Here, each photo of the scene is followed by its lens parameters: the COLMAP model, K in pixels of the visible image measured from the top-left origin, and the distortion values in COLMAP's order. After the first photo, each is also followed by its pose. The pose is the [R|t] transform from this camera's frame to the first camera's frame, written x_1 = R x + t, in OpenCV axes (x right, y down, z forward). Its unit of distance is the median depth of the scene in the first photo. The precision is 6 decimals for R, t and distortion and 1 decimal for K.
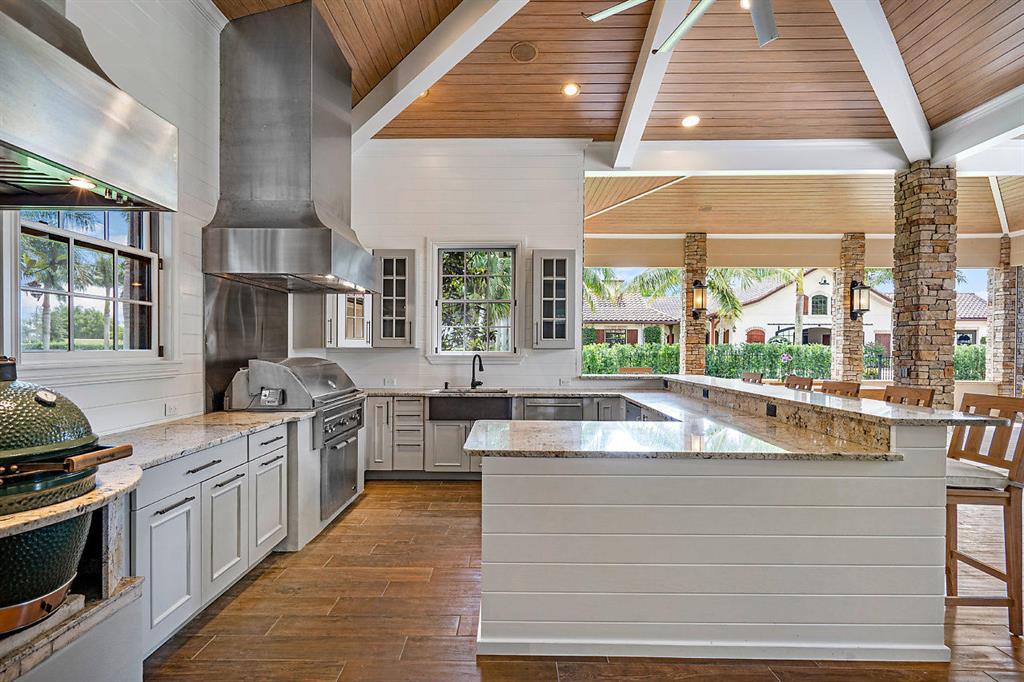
lens RADIAL K [[540.3, 0, 508.4], [0, 540.3, 348.5], [0, 0, 1]] dist [0.001249, 0.000872]
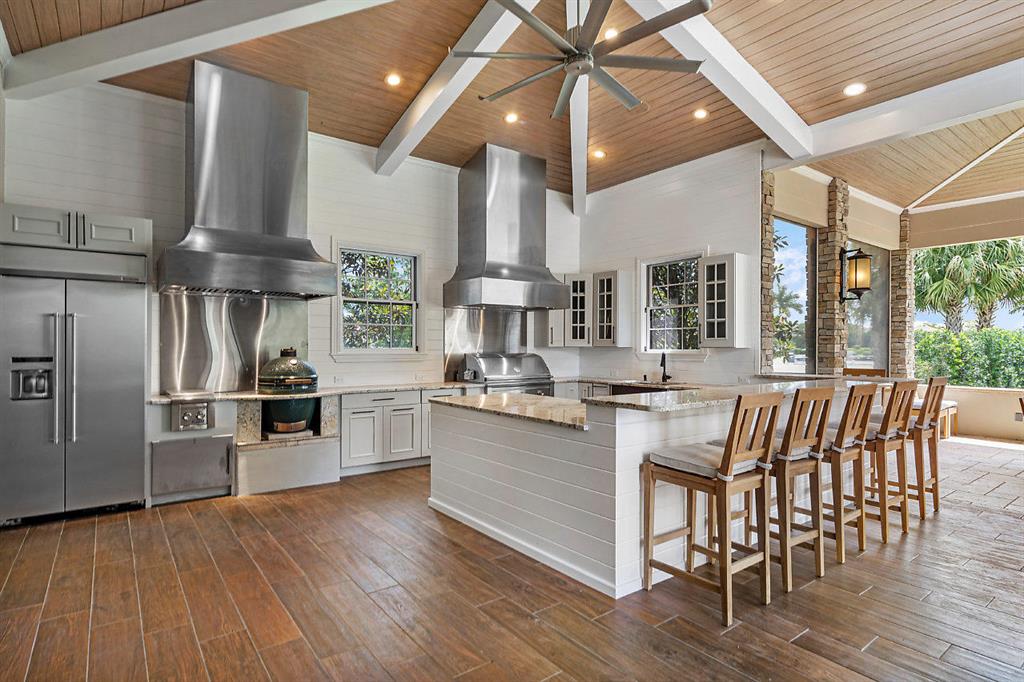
lens RADIAL K [[540.3, 0, 515.6], [0, 540.3, 339.9], [0, 0, 1]] dist [0.001249, 0.000872]
pose [[0.612203, -0.012521, -0.790602, 0.692999], [0.000102, 0.999876, -0.015757, 0.002452], [0.790701, 0.009566, 0.612128, 0.024128]]
